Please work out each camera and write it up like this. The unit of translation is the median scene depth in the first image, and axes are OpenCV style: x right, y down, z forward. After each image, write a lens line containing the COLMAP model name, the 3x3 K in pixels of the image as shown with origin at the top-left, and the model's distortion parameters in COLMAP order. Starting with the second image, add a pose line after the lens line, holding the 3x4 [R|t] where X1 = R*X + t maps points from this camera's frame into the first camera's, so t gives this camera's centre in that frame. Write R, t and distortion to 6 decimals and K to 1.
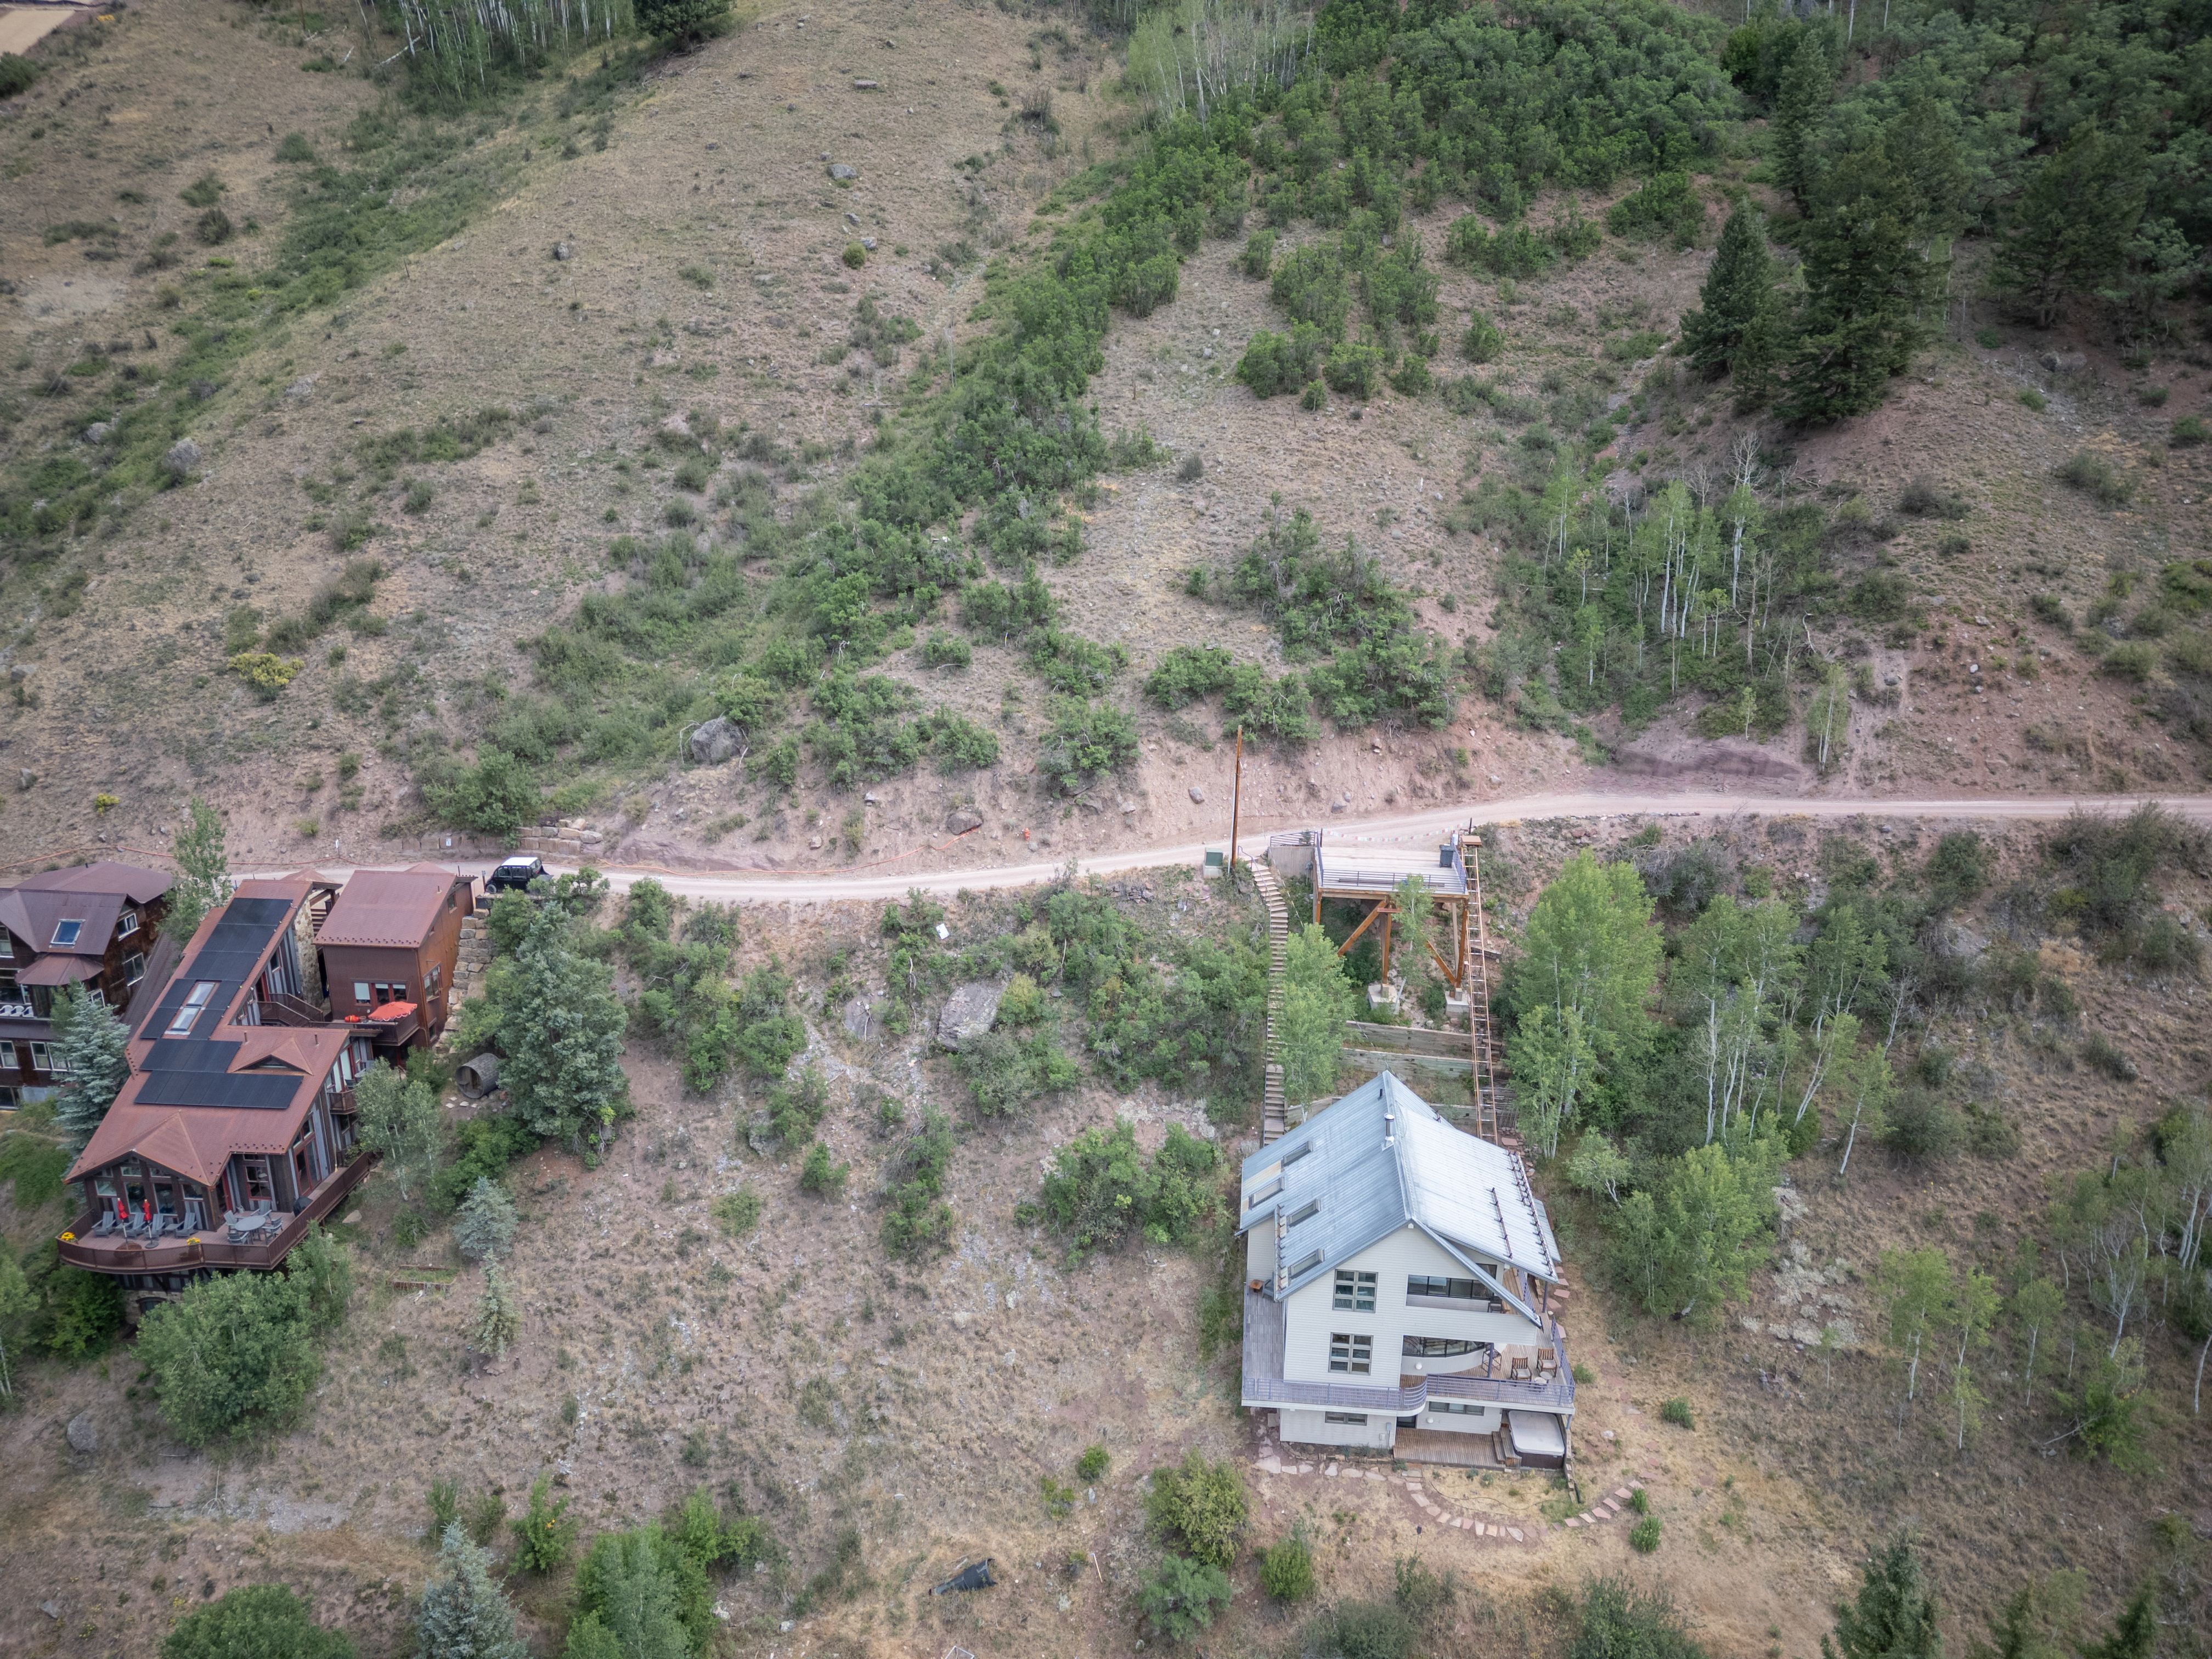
lens RADIAL K [[1532.9, 0, 1106.0], [0, 1532.9, 829.5], [0, 0, 1]] dist [0.119482, -0.114929]
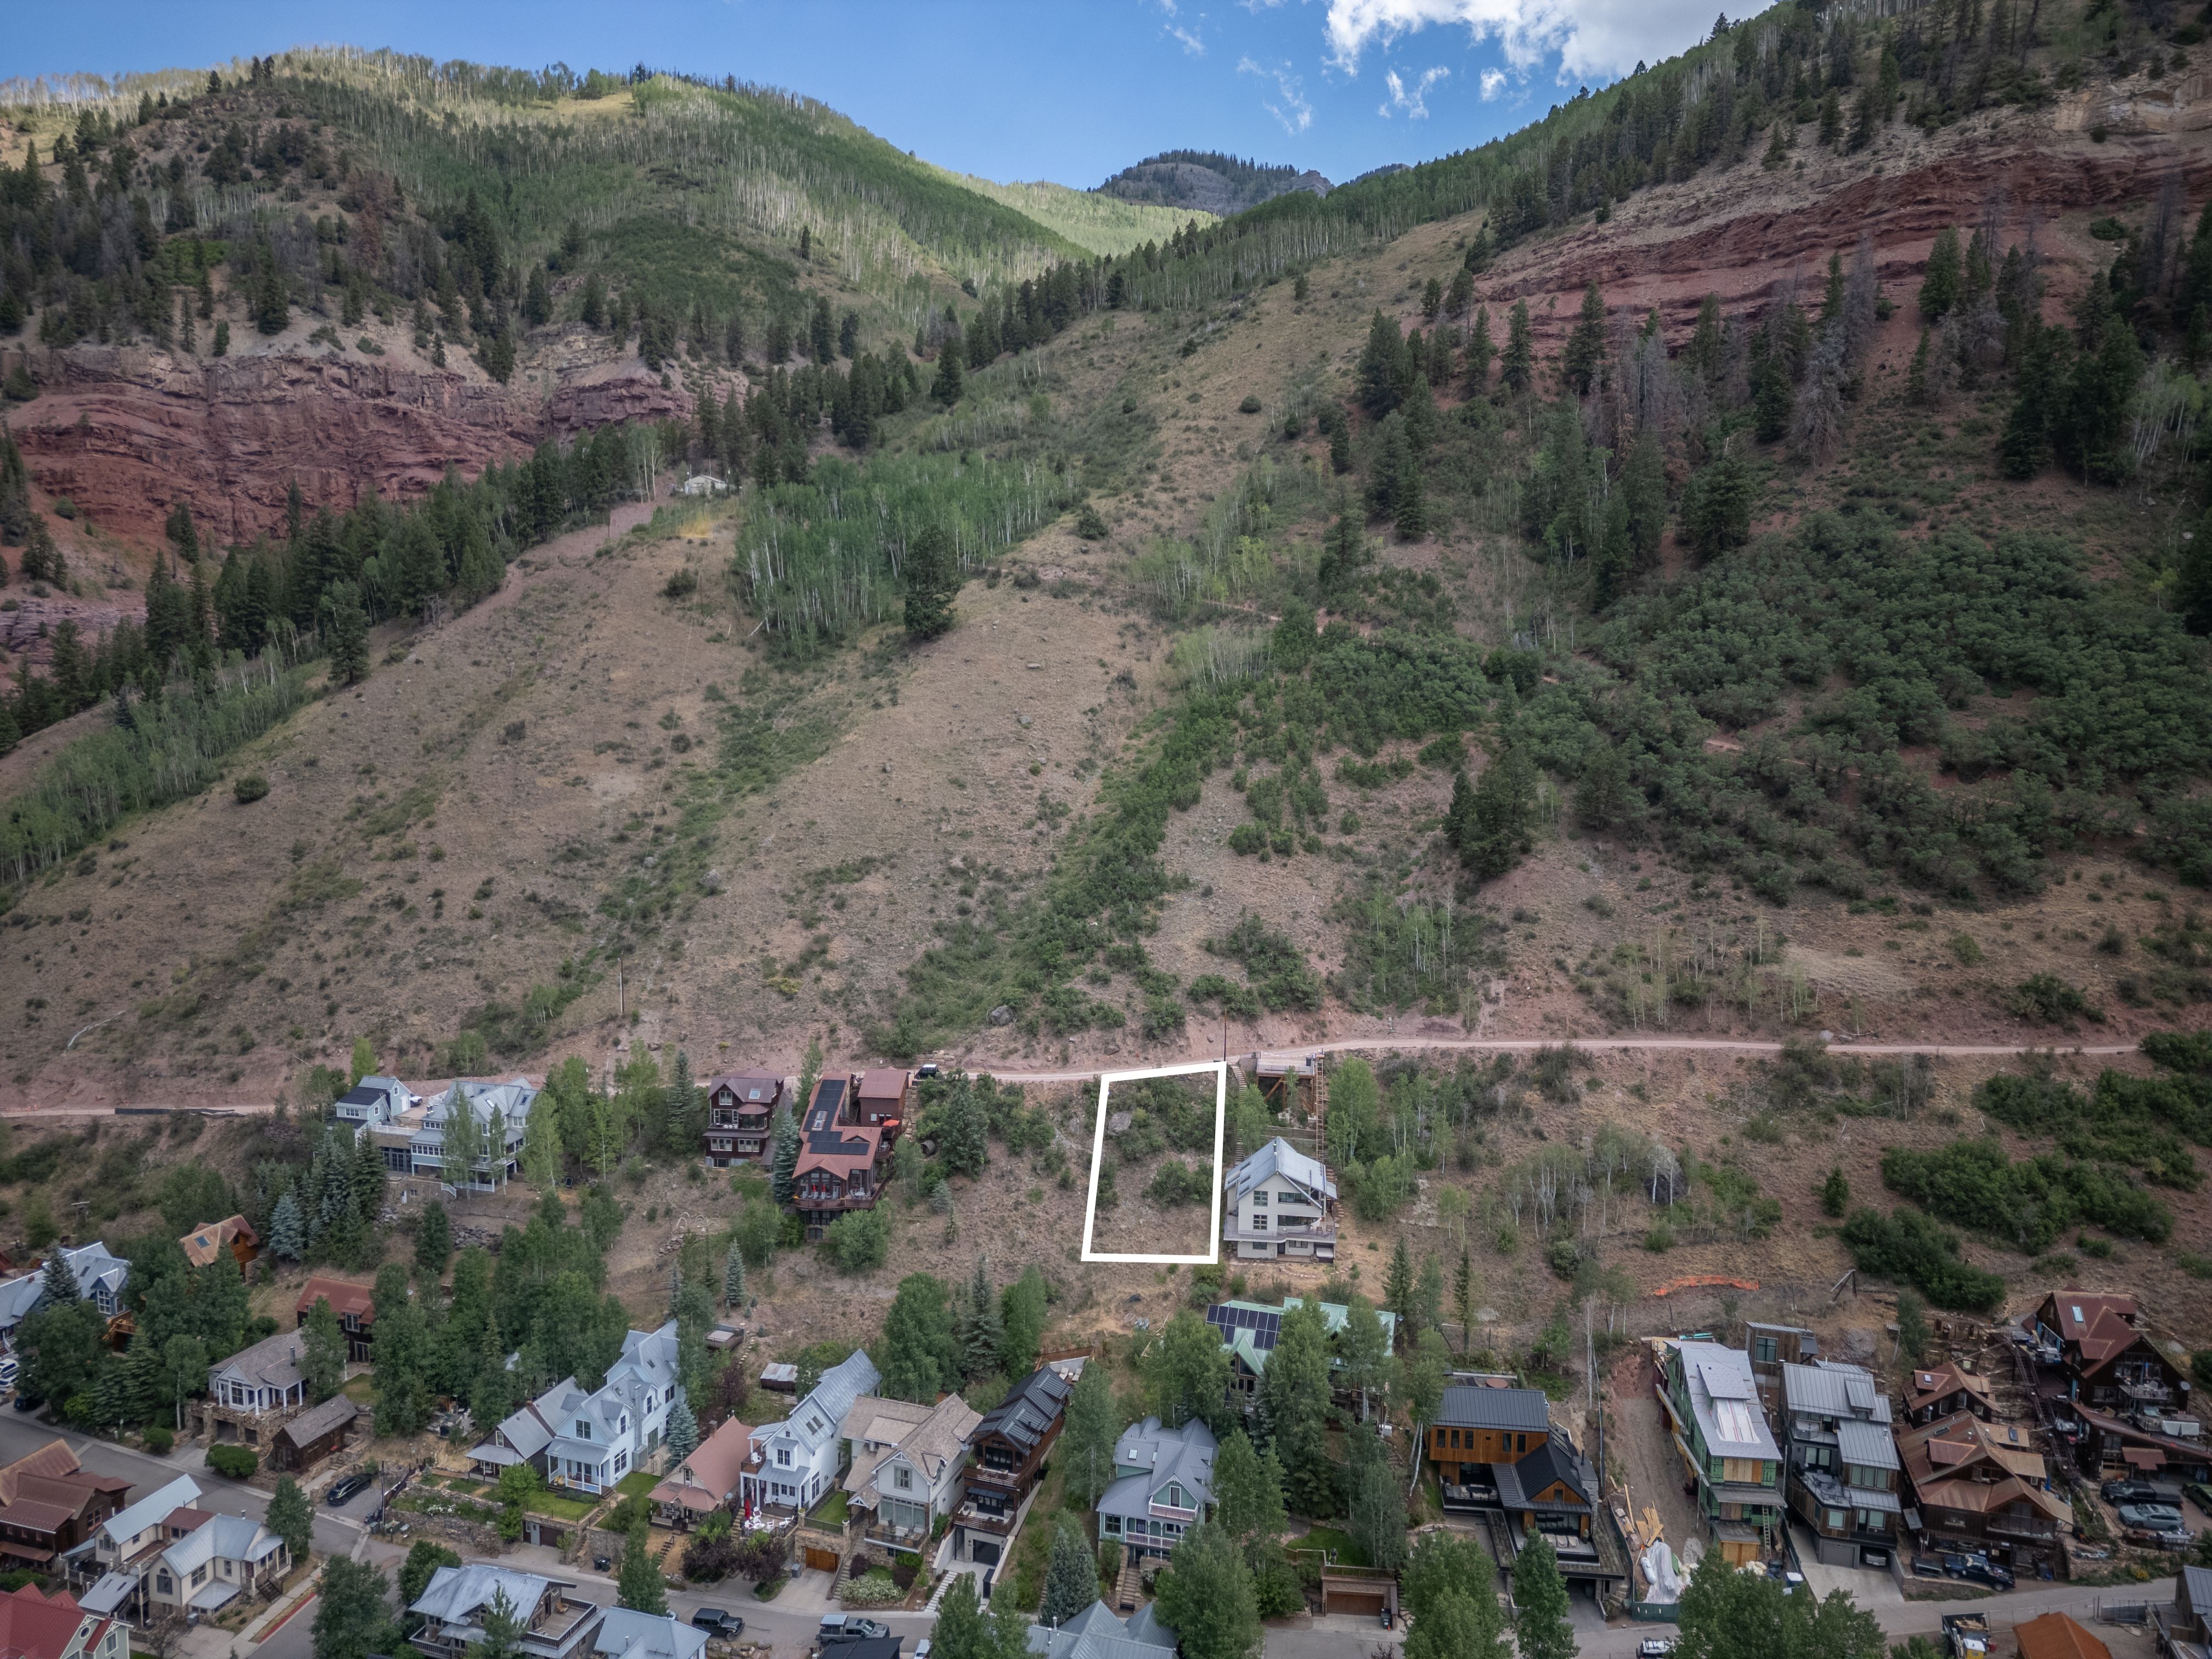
lens RADIAL K [[1532.9, 0, 1106.0], [0, 1532.9, 829.5], [0, 0, 1]] dist [0.119482, -0.114929]
pose [[0.999726, -0.001225, -0.023389, -0.039137], [-0.003195, 0.982165, -0.187994, 0.091739], [0.023202, 0.188017, 0.981892, -1.191800]]
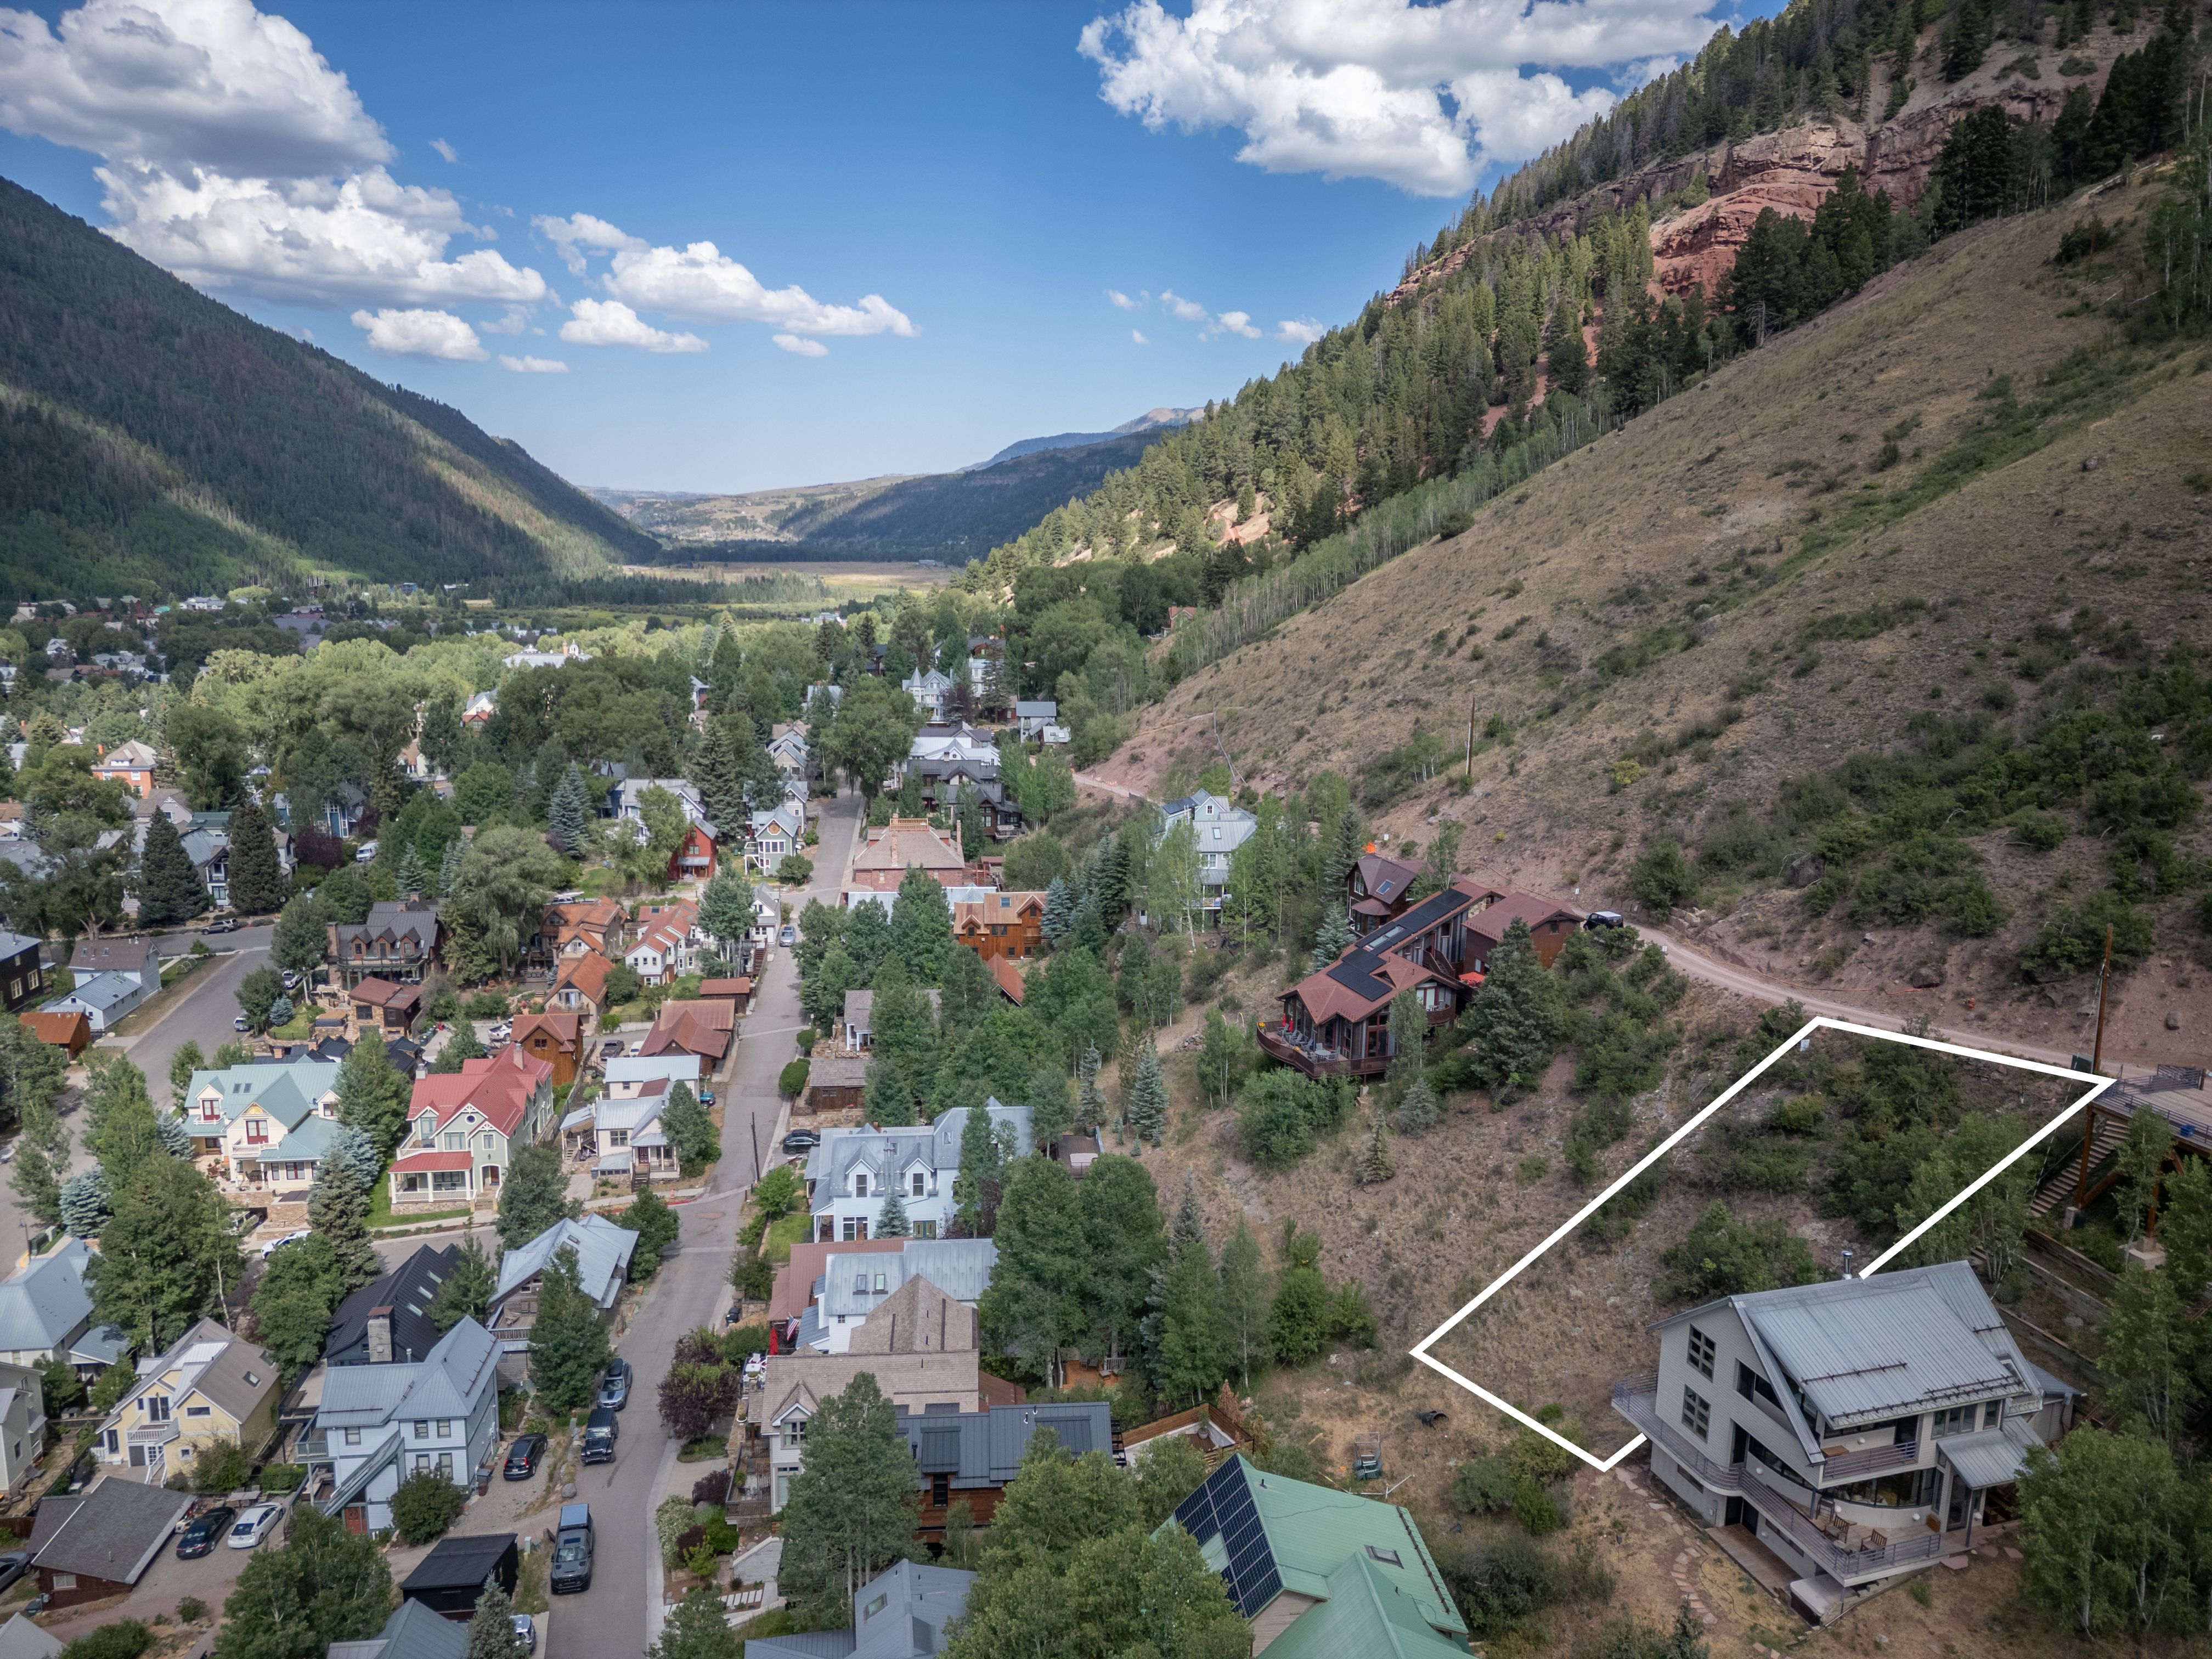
lens RADIAL K [[1532.9, 0, 1106.0], [0, 1532.9, 829.5], [0, 0, 1]] dist [0.119482, -0.114929]
pose [[0.405492, 0.180847, -0.896031, 0.519501], [-0.299506, 0.952409, 0.056686, 0.004013], [0.863639, 0.245381, 0.440359, 0.030101]]
